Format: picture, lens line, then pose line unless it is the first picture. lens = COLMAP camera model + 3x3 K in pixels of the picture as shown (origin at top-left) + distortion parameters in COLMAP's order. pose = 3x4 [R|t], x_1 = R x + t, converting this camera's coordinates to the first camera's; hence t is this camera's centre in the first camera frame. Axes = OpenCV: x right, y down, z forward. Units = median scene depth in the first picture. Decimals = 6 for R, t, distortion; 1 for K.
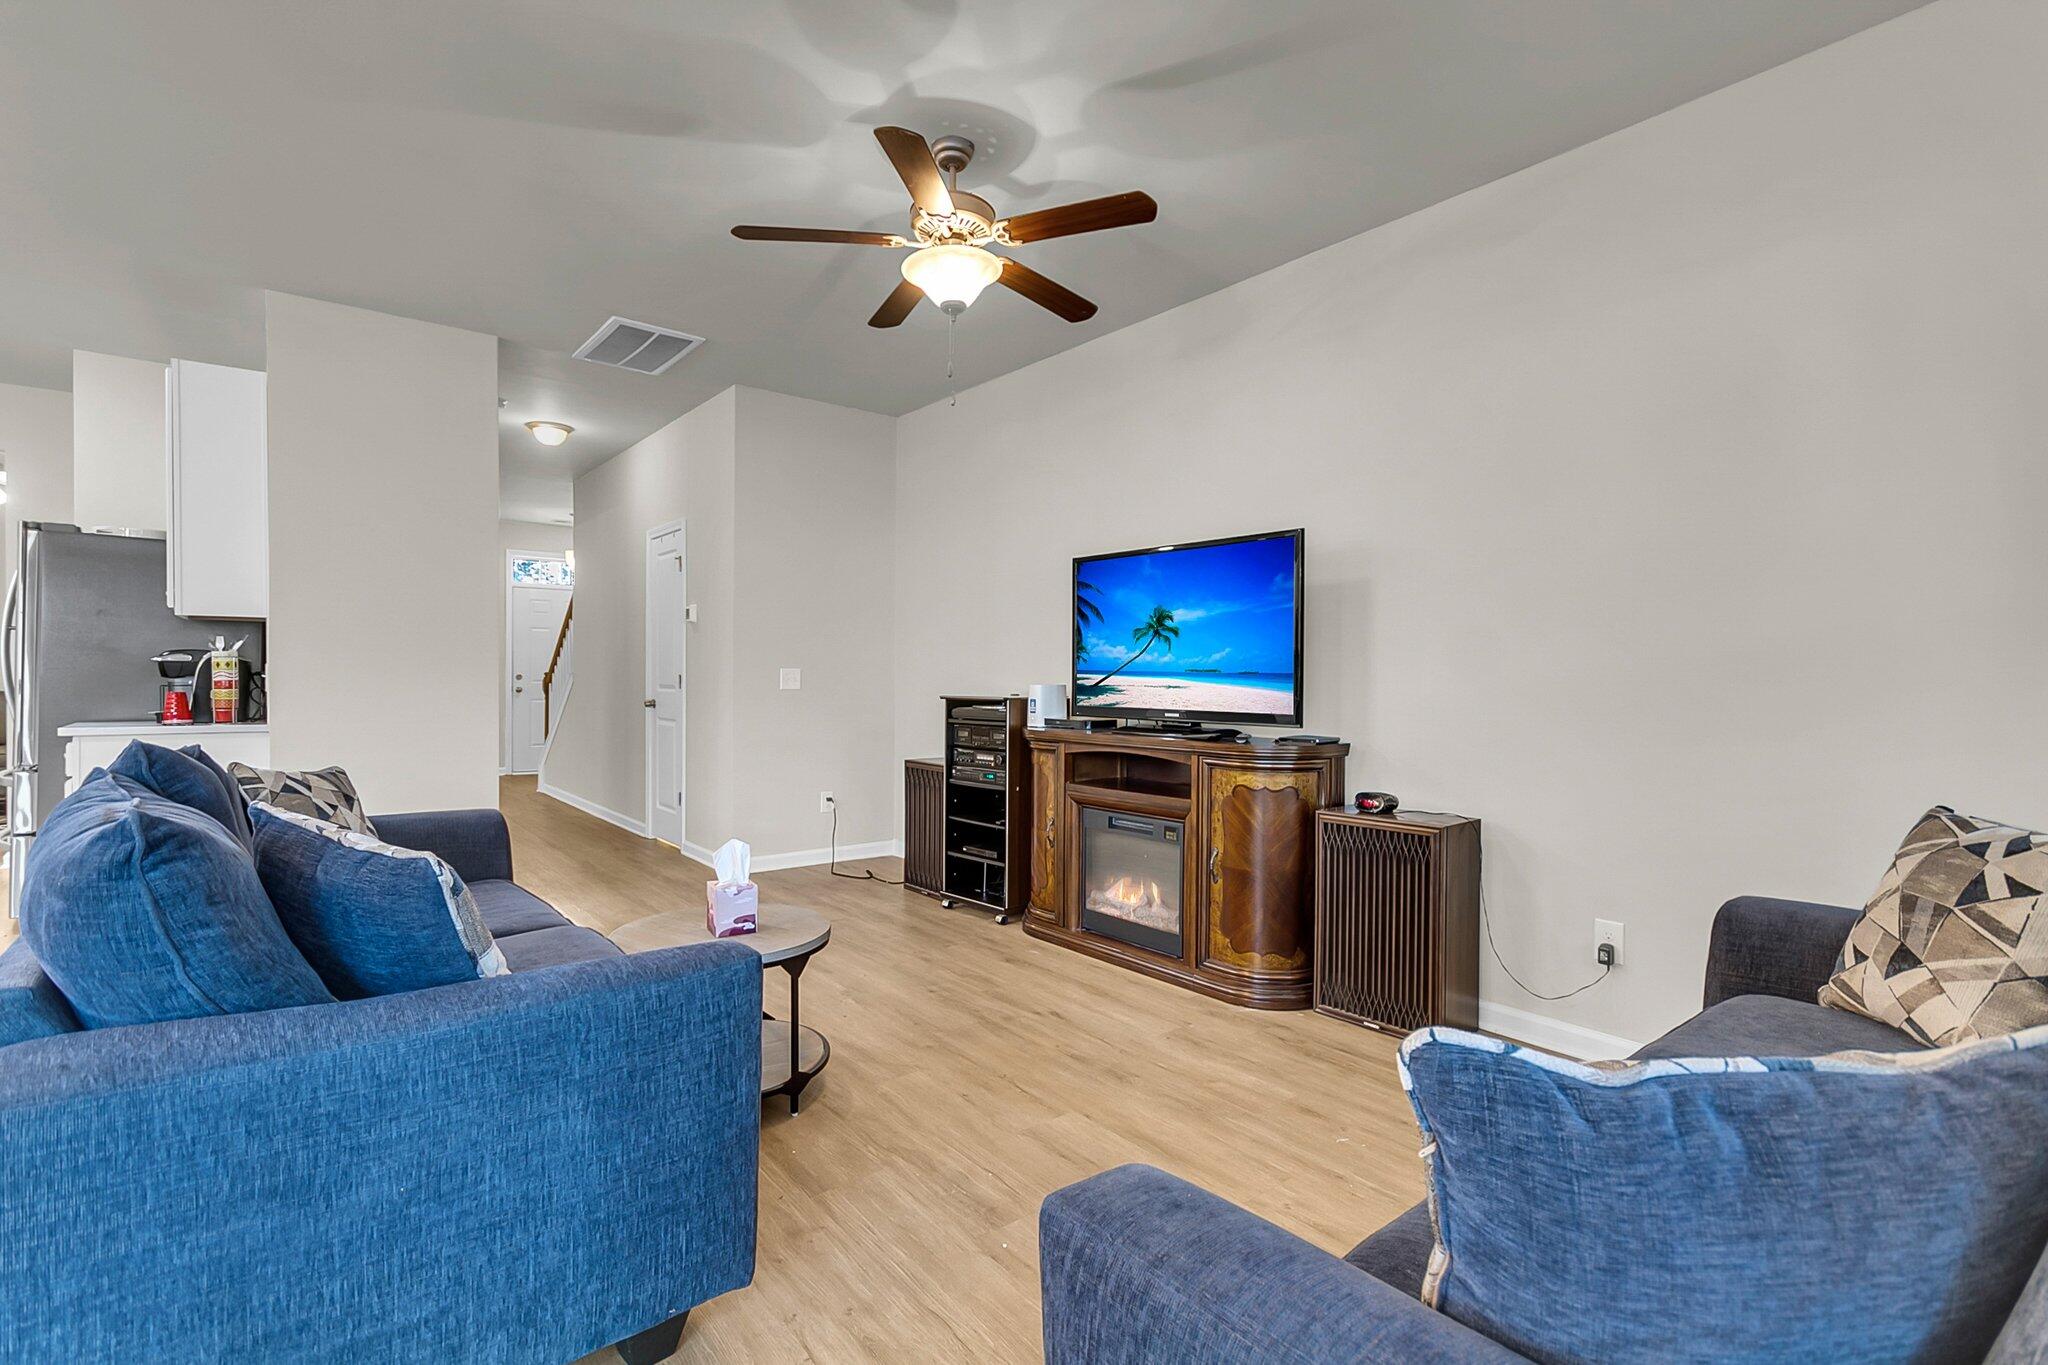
lens RADIAL K [[968.9, 0, 1019.9], [0, 968.9, 645.5], [0, 0, 1]] dist [-0.040709, 0.000111]
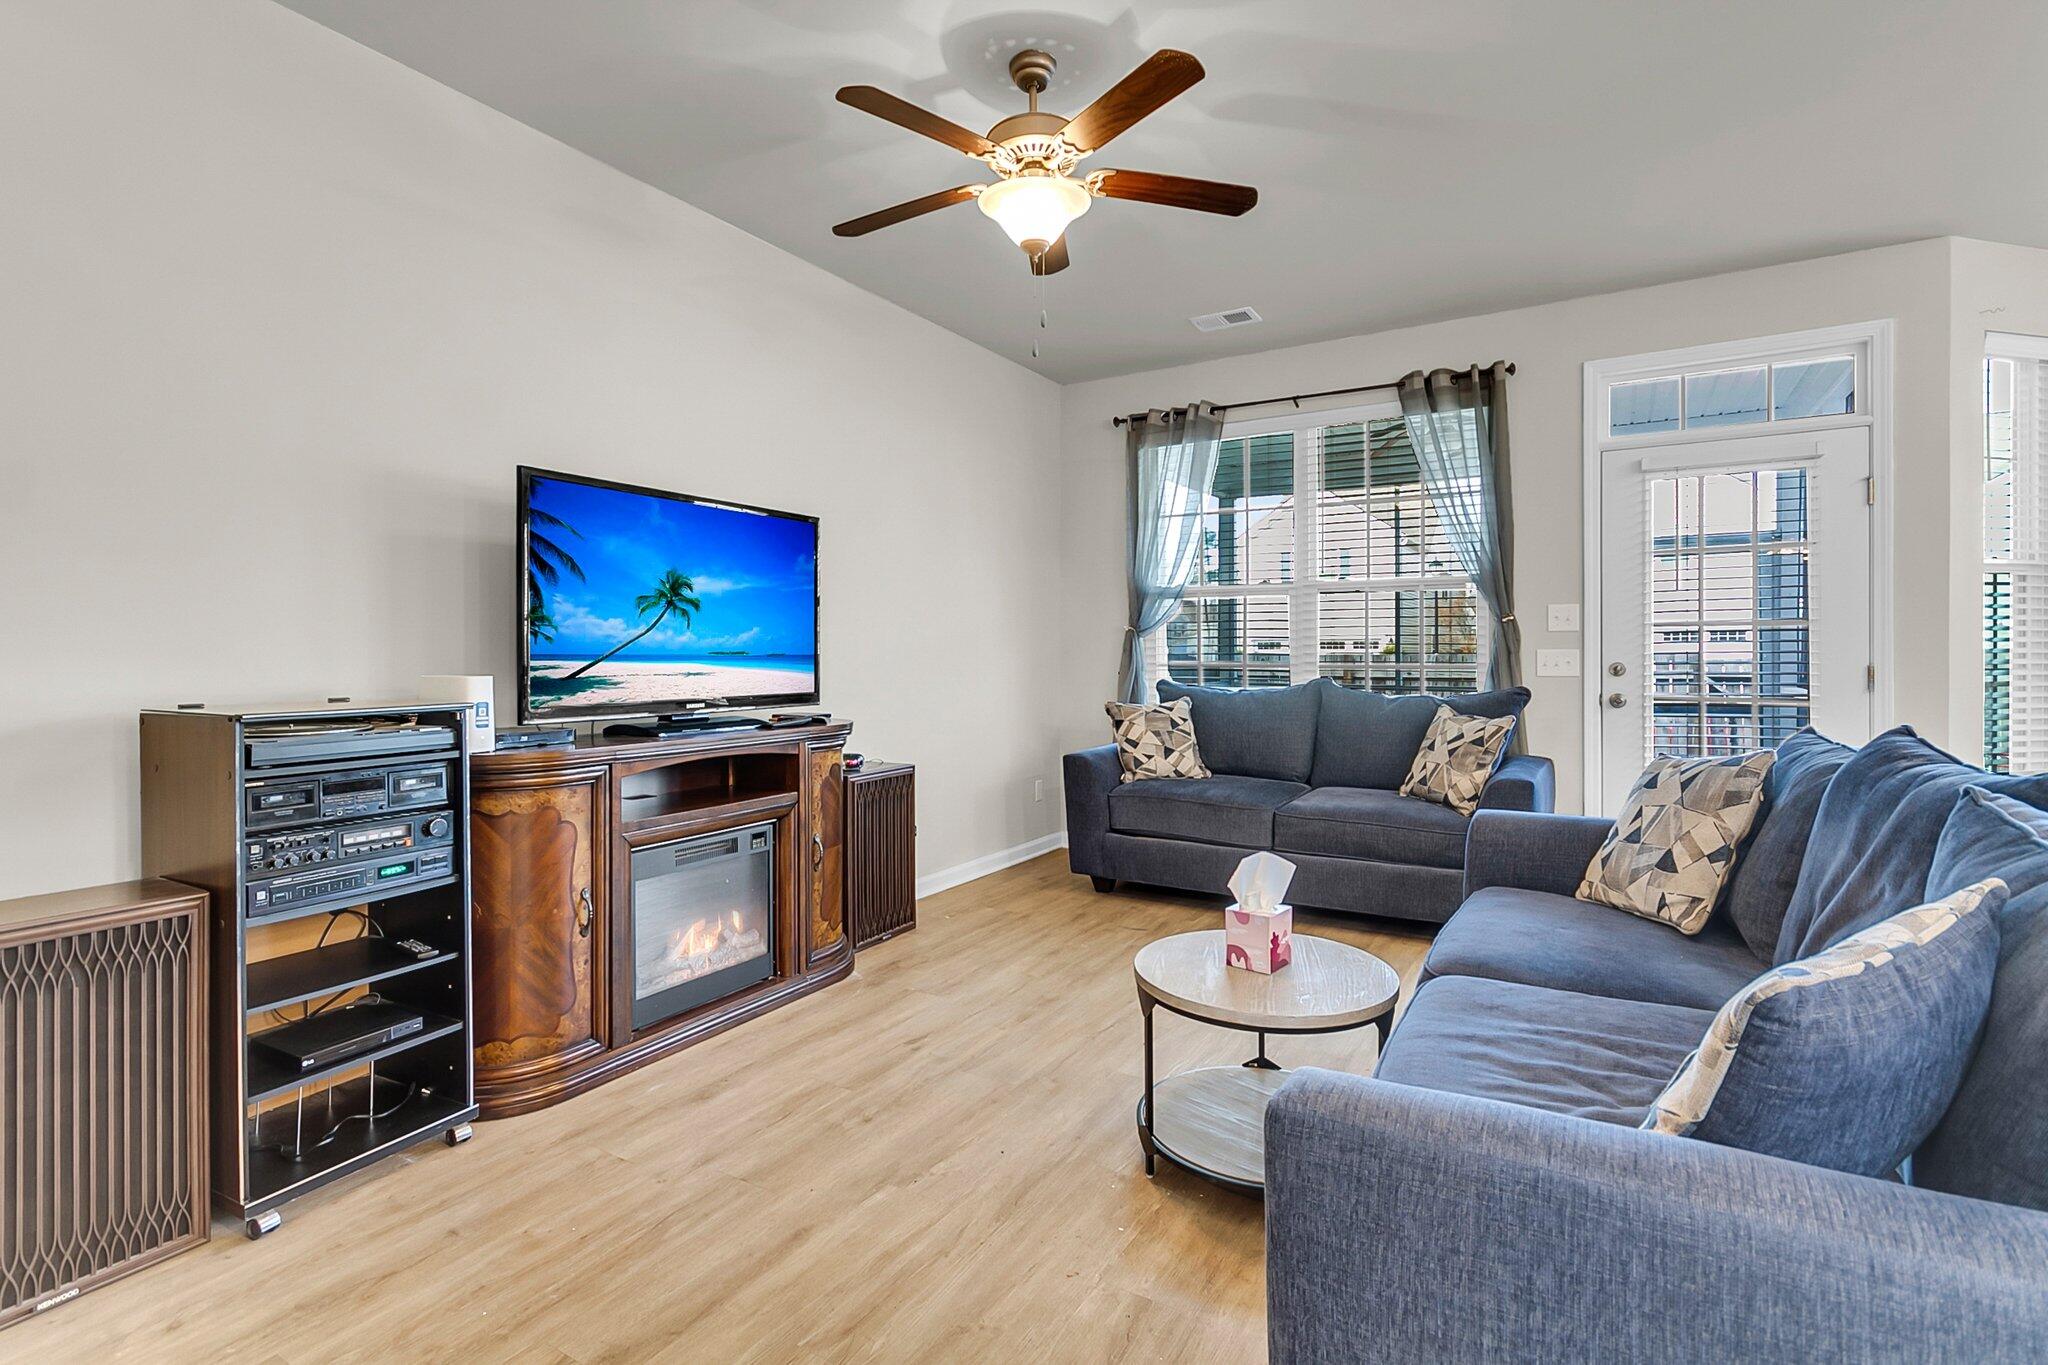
lens RADIAL K [[970.3, 0, 1024.0], [0, 970.3, 682.5], [0, 0, 1]] dist [0.002167, 0.000370]
pose [[-0.345385, -0.039880, 0.937613, -0.677346], [-0.023353, 0.999153, 0.033895, 0.016456], [-0.938170, -0.010189, -0.346024, 1.000629]]
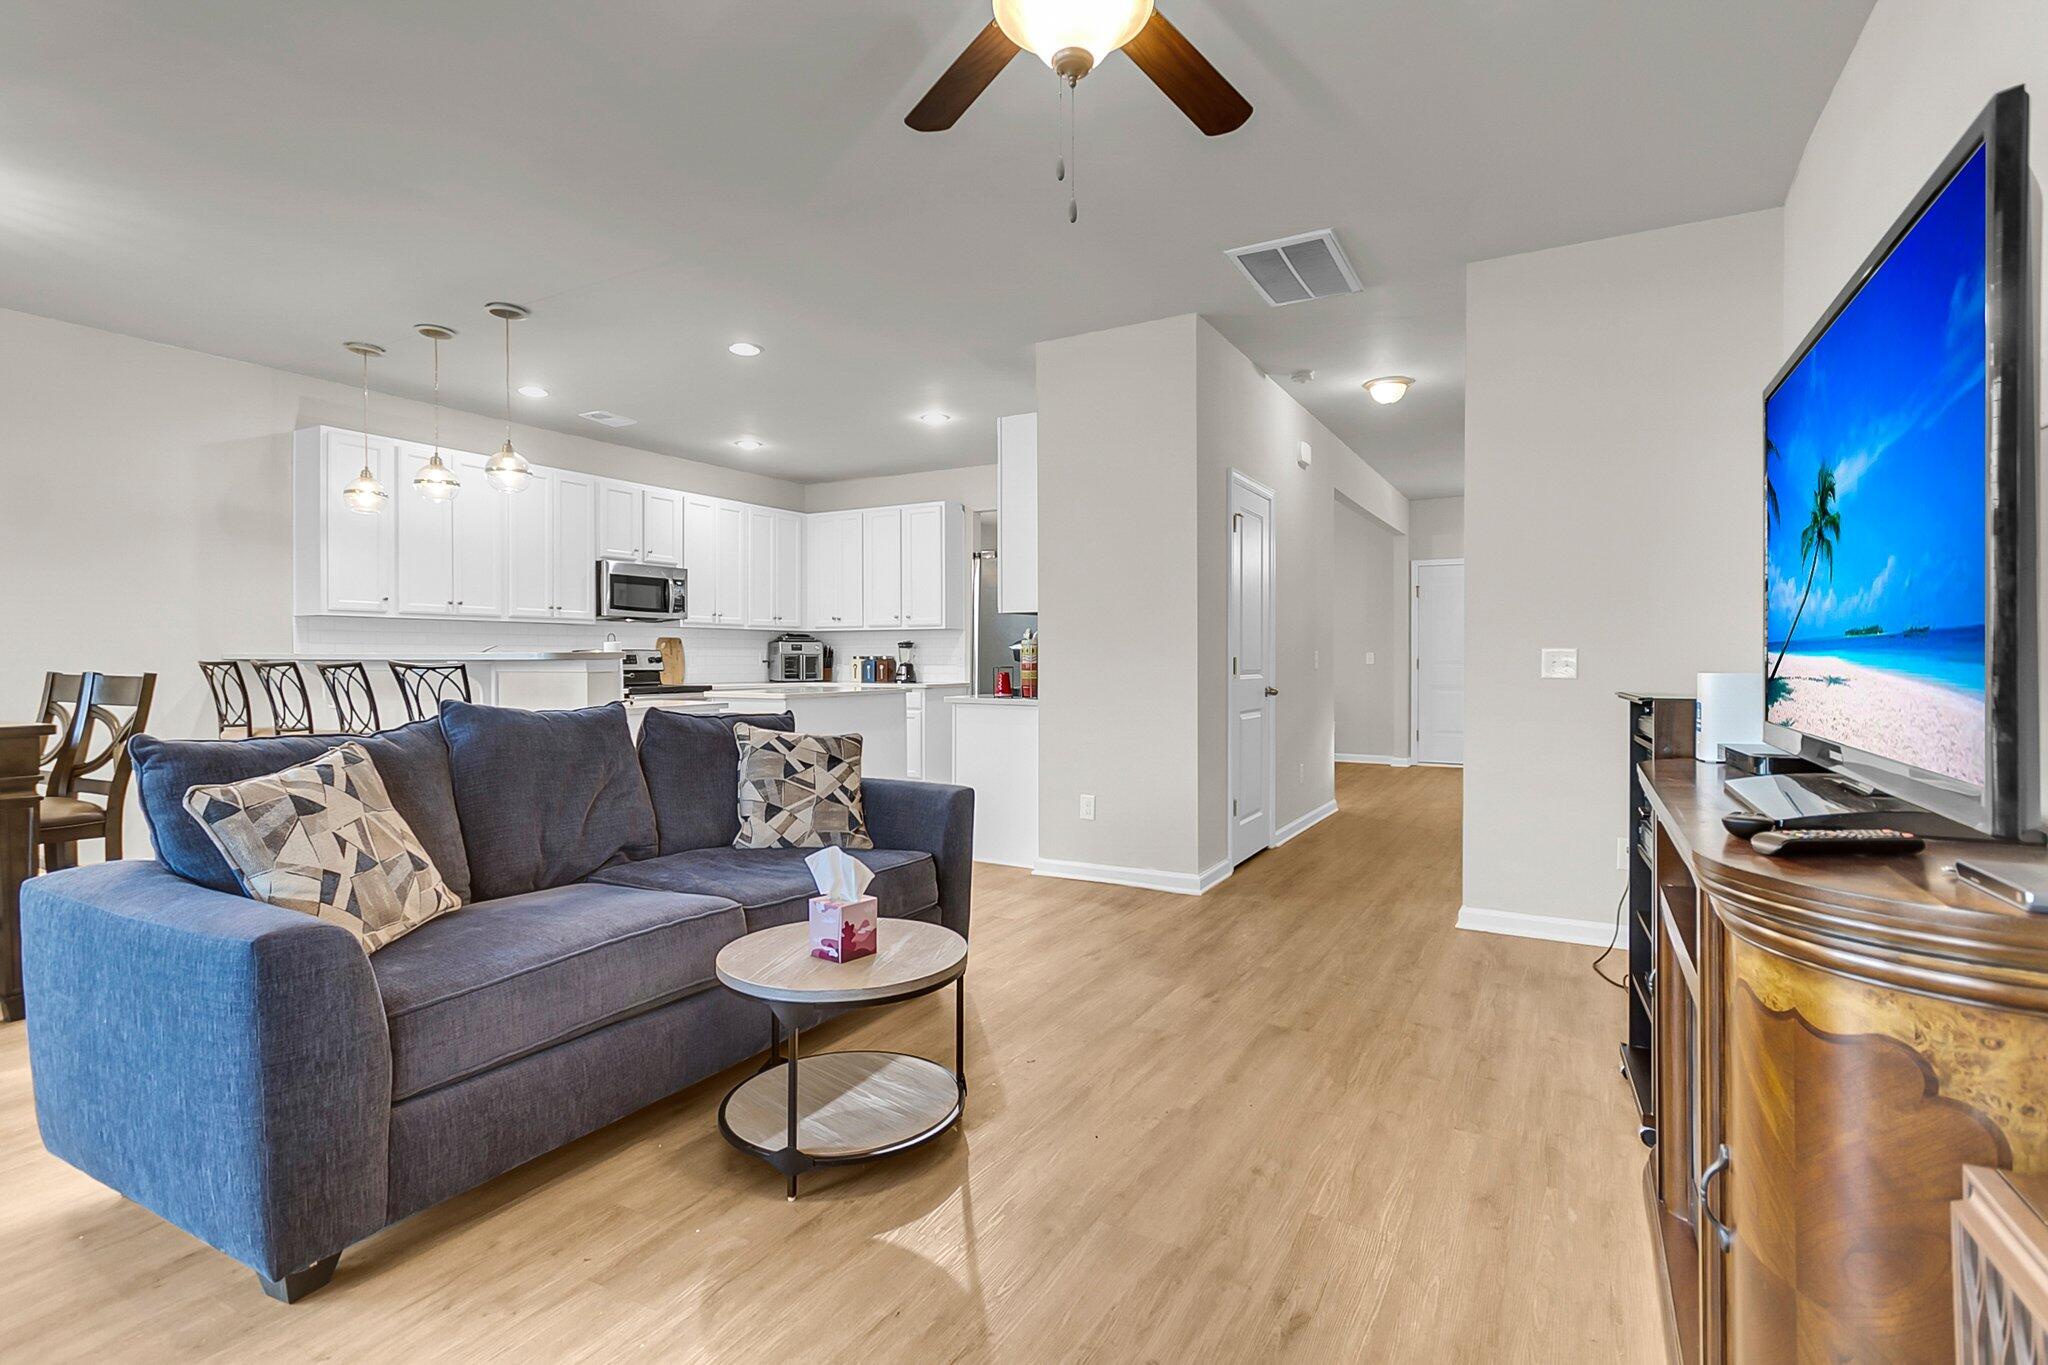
lens RADIAL K [[968.1, 0, 1017.9], [0, 968.1, 654.4], [0, 0, 1]] dist [0.000844, -0.000017]
pose [[0.363871, -0.004567, -0.931438, 0.378862], [0.025020, 0.999675, 0.004872, 0.019525], [0.931113, -0.025078, 0.363867, 0.563600]]
